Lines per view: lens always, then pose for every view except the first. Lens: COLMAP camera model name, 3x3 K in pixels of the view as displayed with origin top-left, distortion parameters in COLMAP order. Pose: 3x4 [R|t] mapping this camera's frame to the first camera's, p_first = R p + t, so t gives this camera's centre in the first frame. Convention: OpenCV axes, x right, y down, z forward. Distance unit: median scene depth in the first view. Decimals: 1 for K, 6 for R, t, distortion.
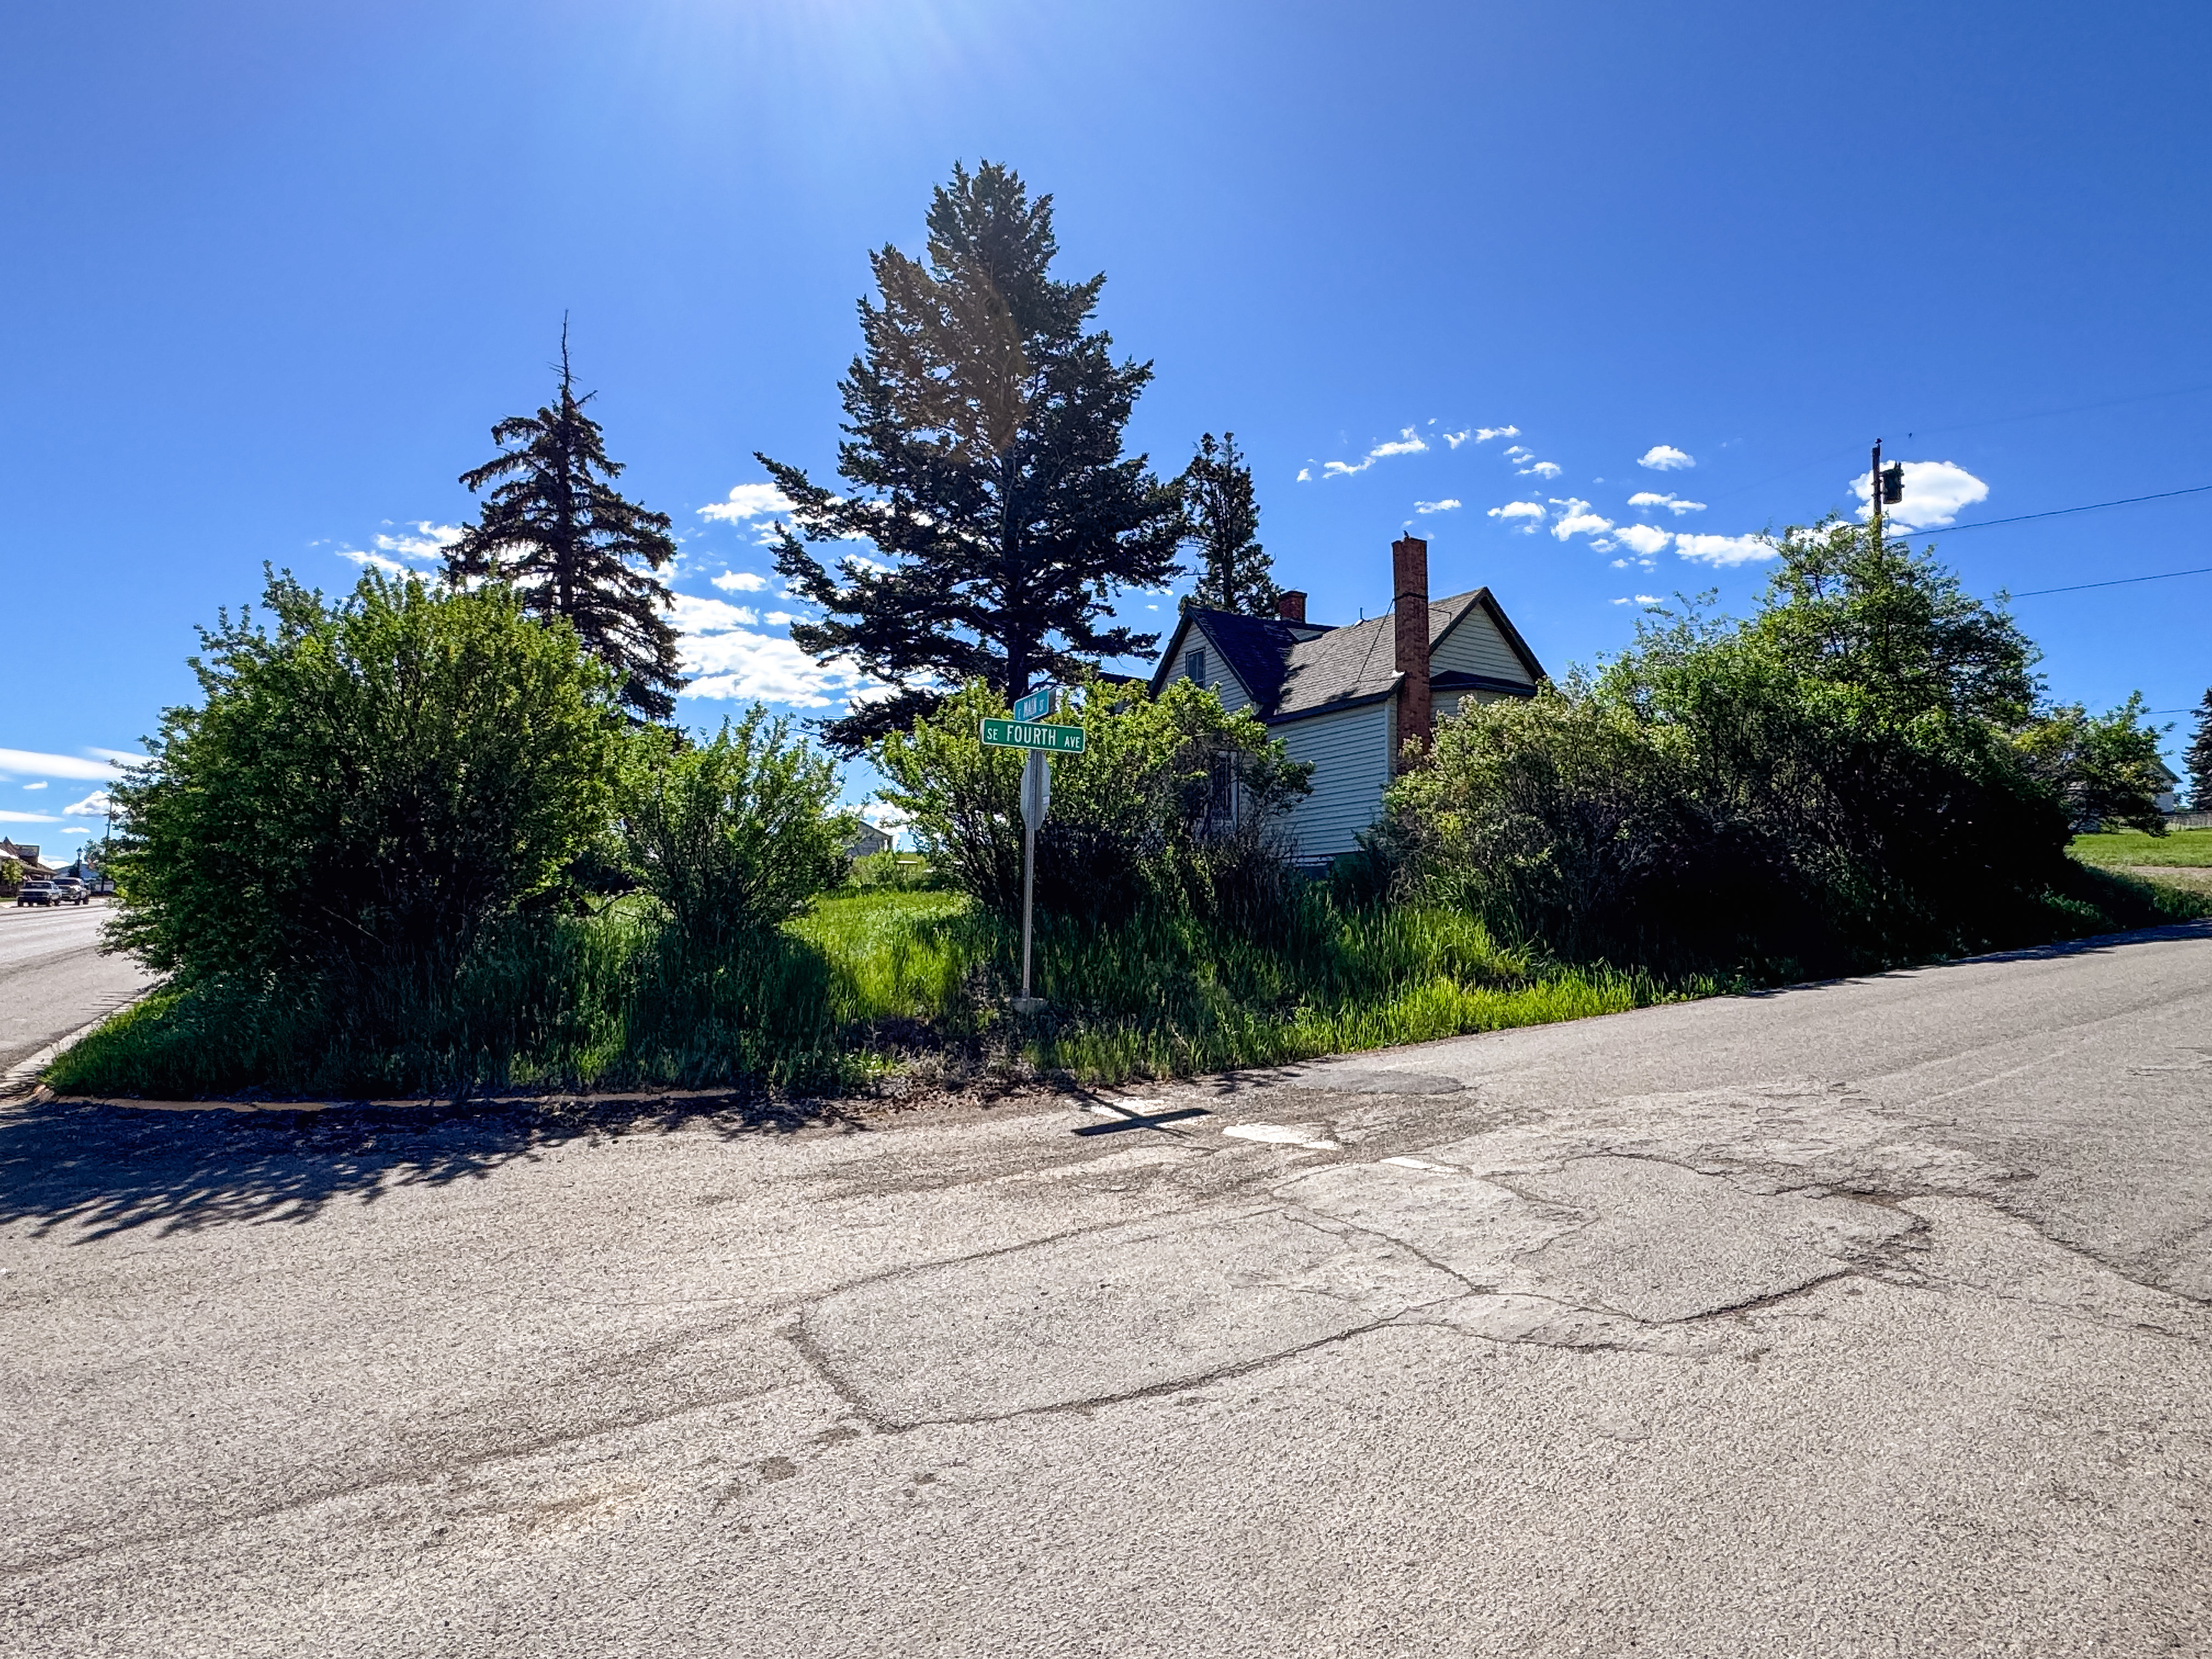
lens RADIAL K [[1351.6, 0, 1121.7], [0, 1351.6, 848.7], [0, 0, 1]] dist [-0.007945, 0.001023]
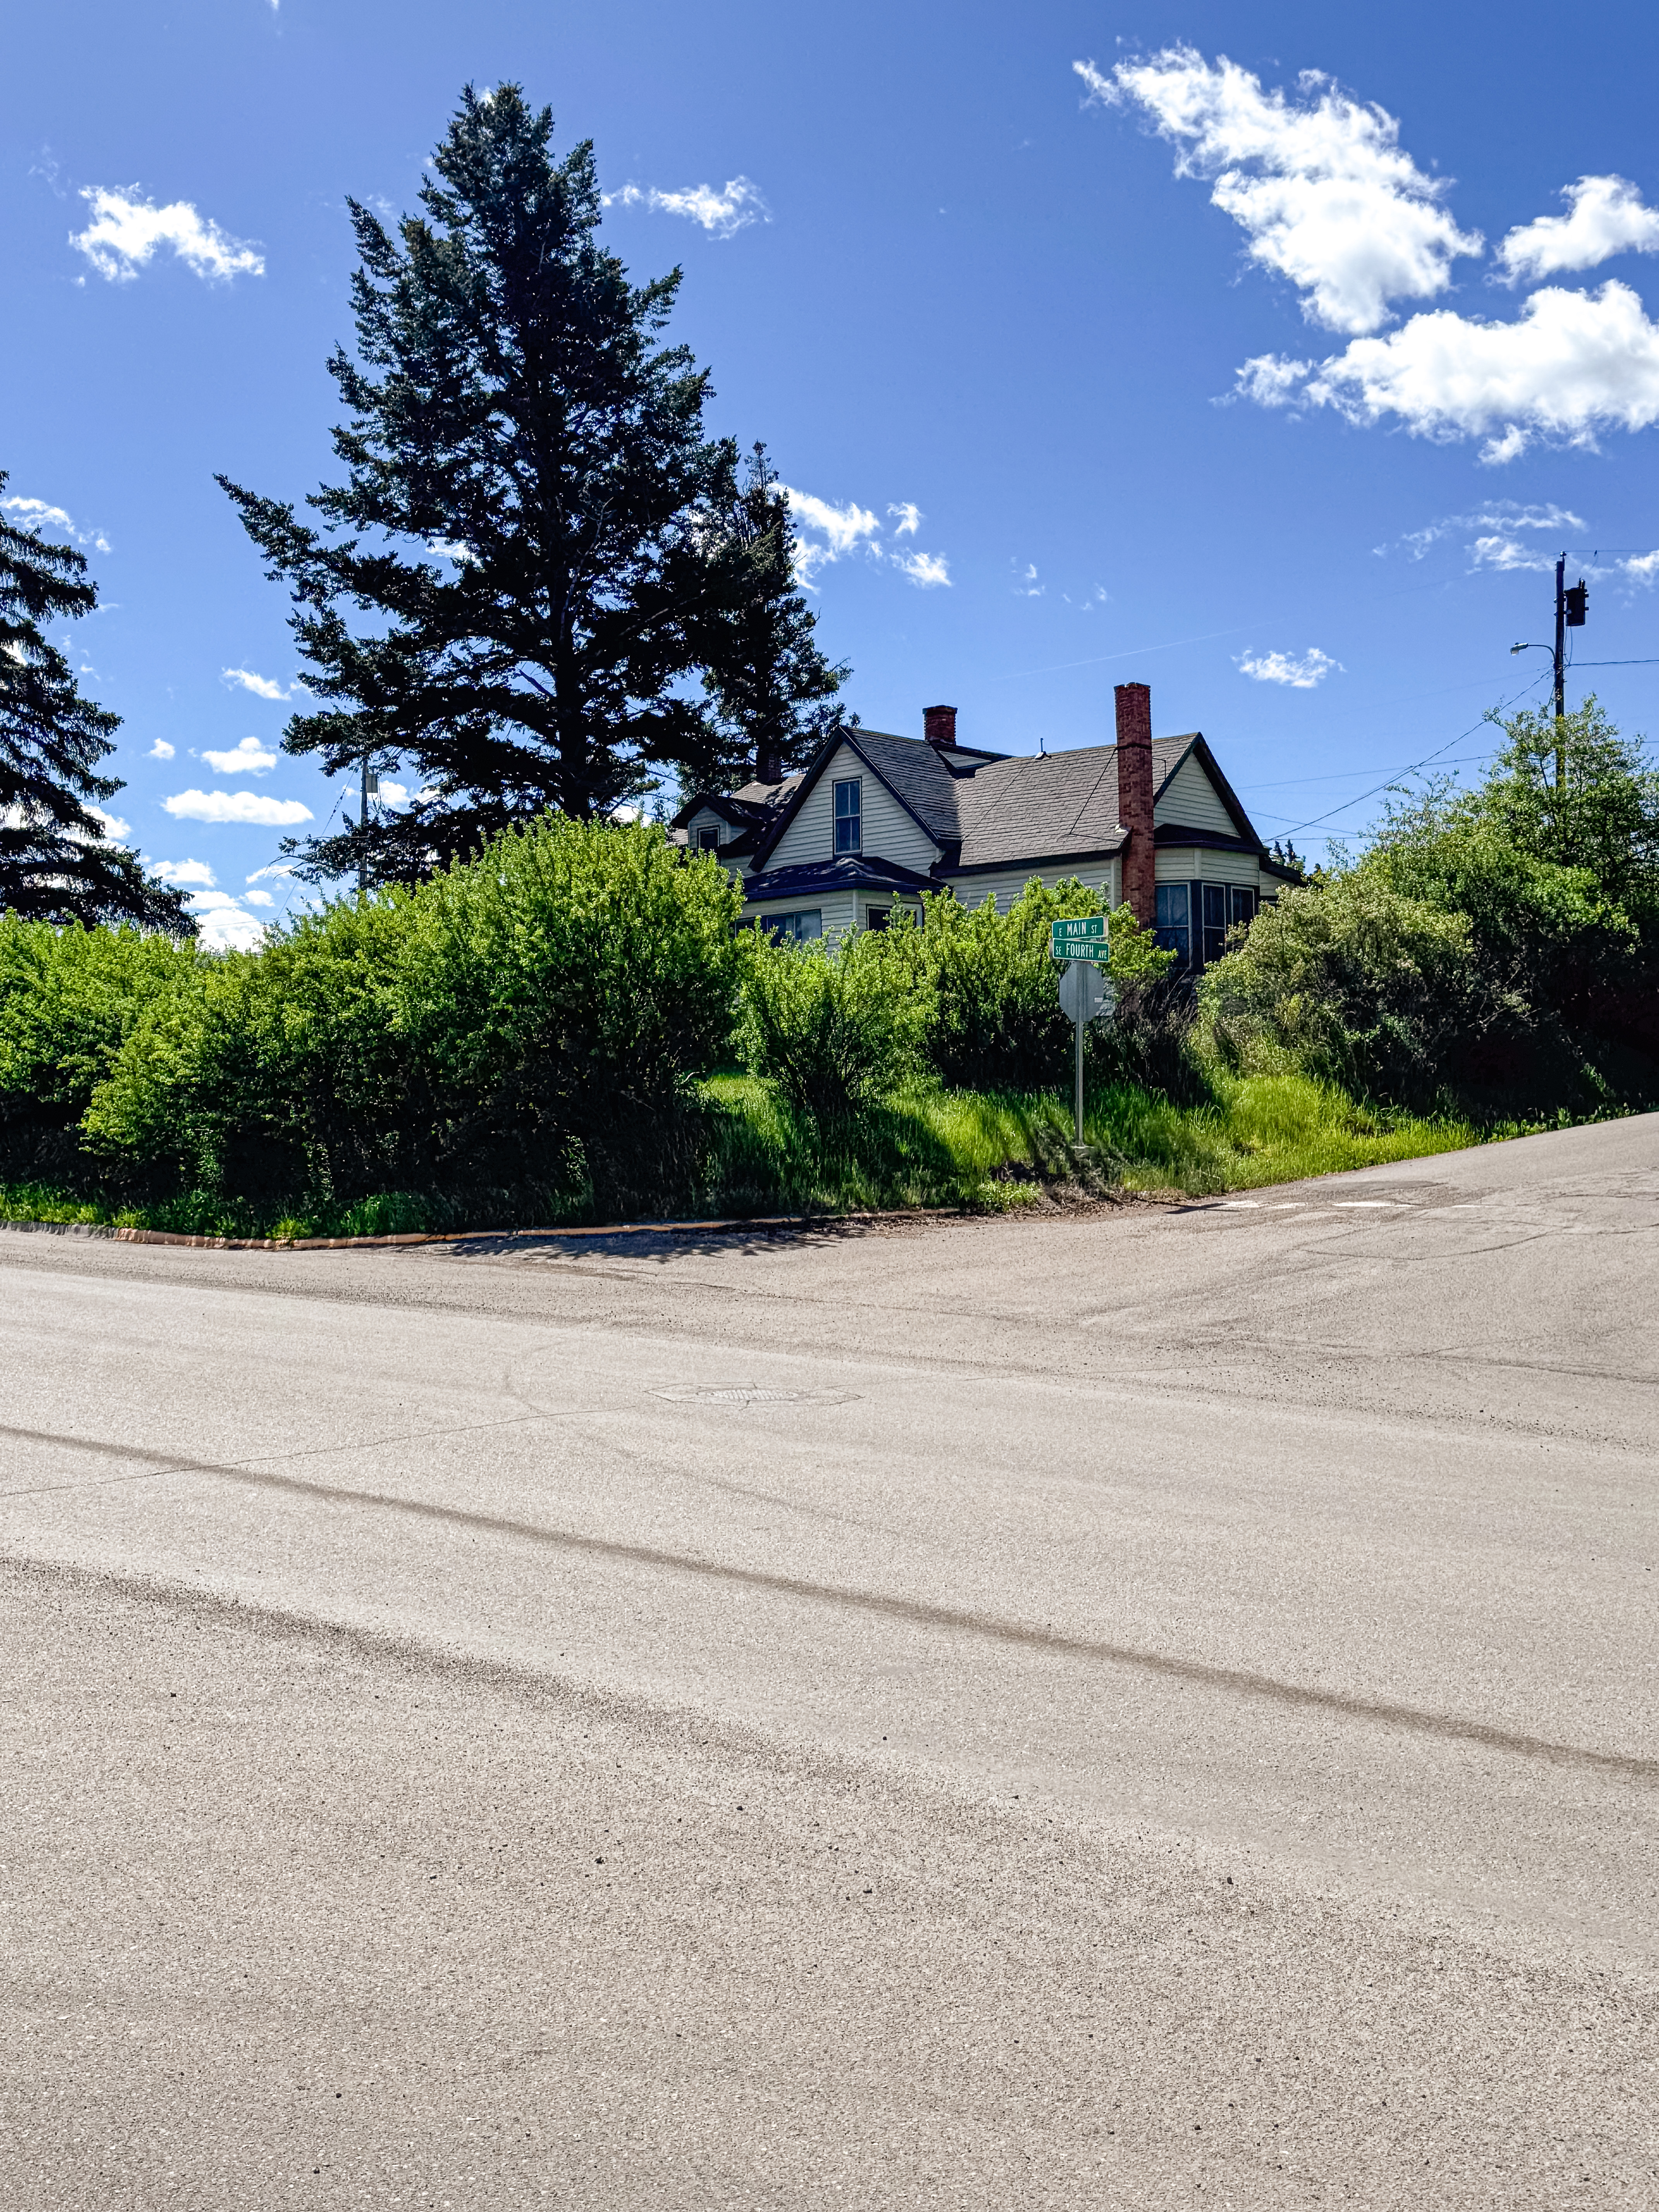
lens RADIAL K [[2426.3, 0, 863.9], [0, 2426.3, 1189.4], [0, 0, 1]] dist [0.065262, 0.000000]
pose [[0.958765, -0.027102, 0.282904, -0.318946], [0.002490, 0.996206, 0.086996, -0.018718], [-0.284189, -0.082704, 0.955195, -0.415079]]
